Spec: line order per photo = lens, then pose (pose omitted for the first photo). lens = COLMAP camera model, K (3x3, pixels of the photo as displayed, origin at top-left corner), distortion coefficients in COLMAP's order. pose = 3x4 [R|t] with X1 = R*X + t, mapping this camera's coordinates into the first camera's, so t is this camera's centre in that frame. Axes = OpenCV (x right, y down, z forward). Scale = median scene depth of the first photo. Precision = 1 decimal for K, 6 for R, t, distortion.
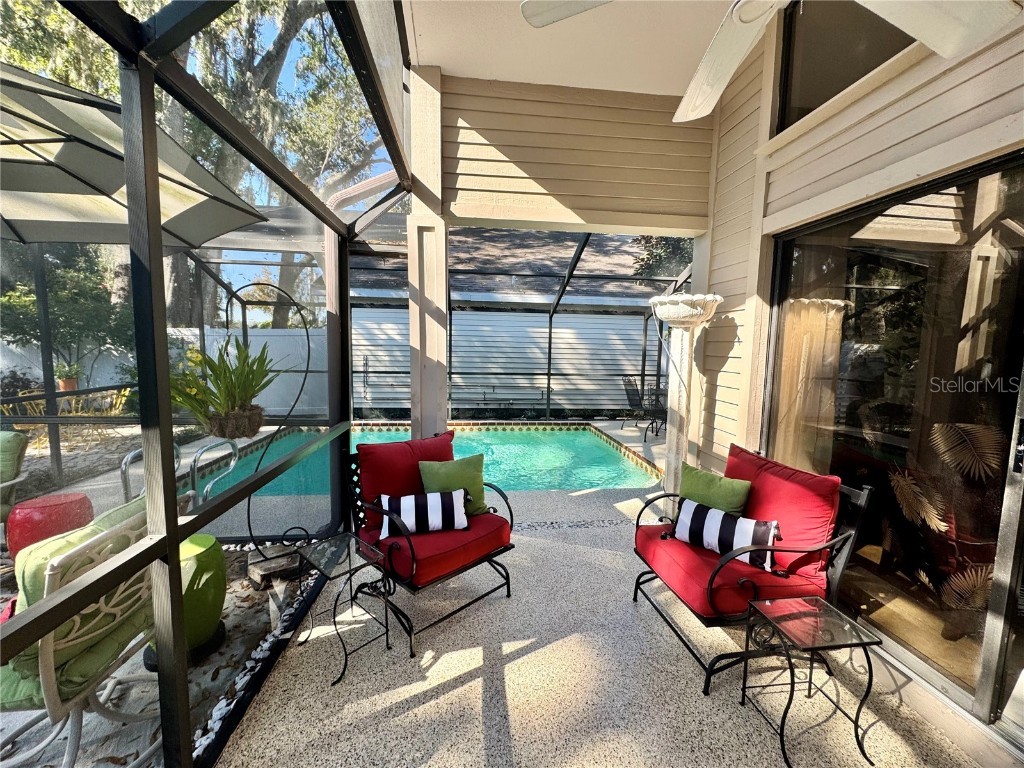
lens RADIAL K [[410.1, 0, 511.0], [0, 410.1, 382.4], [0, 0, 1]] dist [-0.002604, 0.000586]
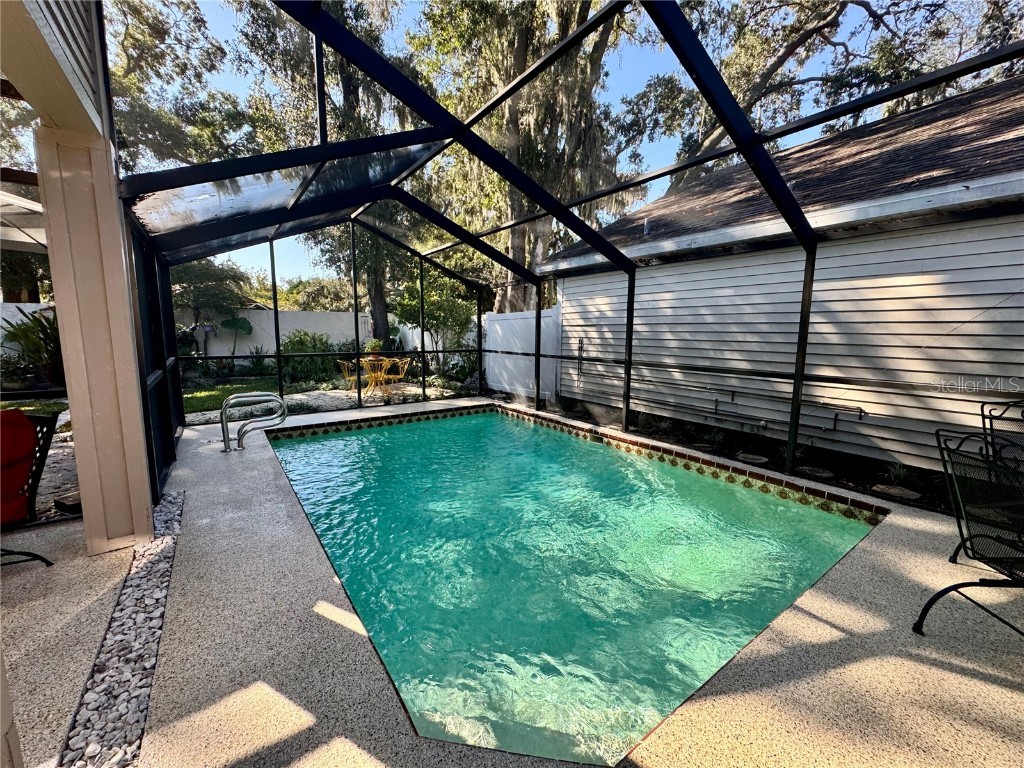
lens RADIAL K [[410.1, 0, 511.0], [0, 410.1, 382.4], [0, 0, 1]] dist [-0.002604, 0.000586]
pose [[0.494711, 0.098678, -0.863437, 0.315586], [-0.075784, 0.994646, 0.070252, -0.022376], [0.865747, 0.030680, 0.499540, 0.450517]]
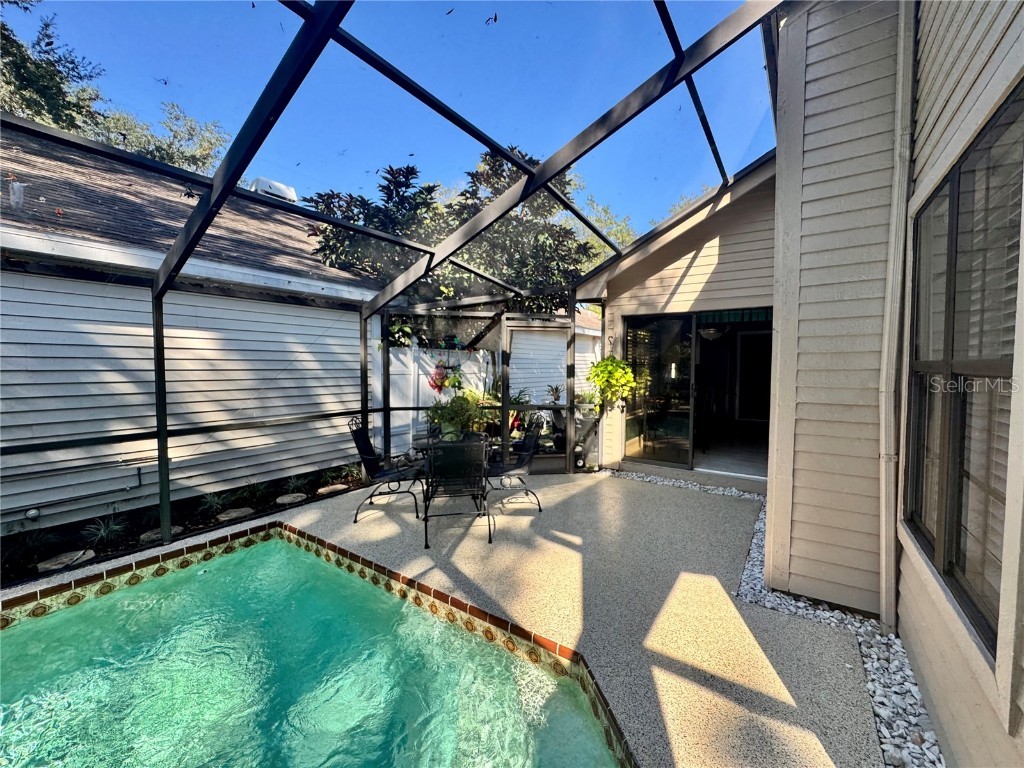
lens RADIAL K [[410.1, 0, 511.0], [0, 410.1, 382.4], [0, 0, 1]] dist [-0.002604, 0.000586]
pose [[0.657901, -0.047135, 0.751628, 0.013220], [0.077422, 0.996985, -0.005246, -0.039787], [-0.749115, 0.061643, 0.659566, 0.427455]]
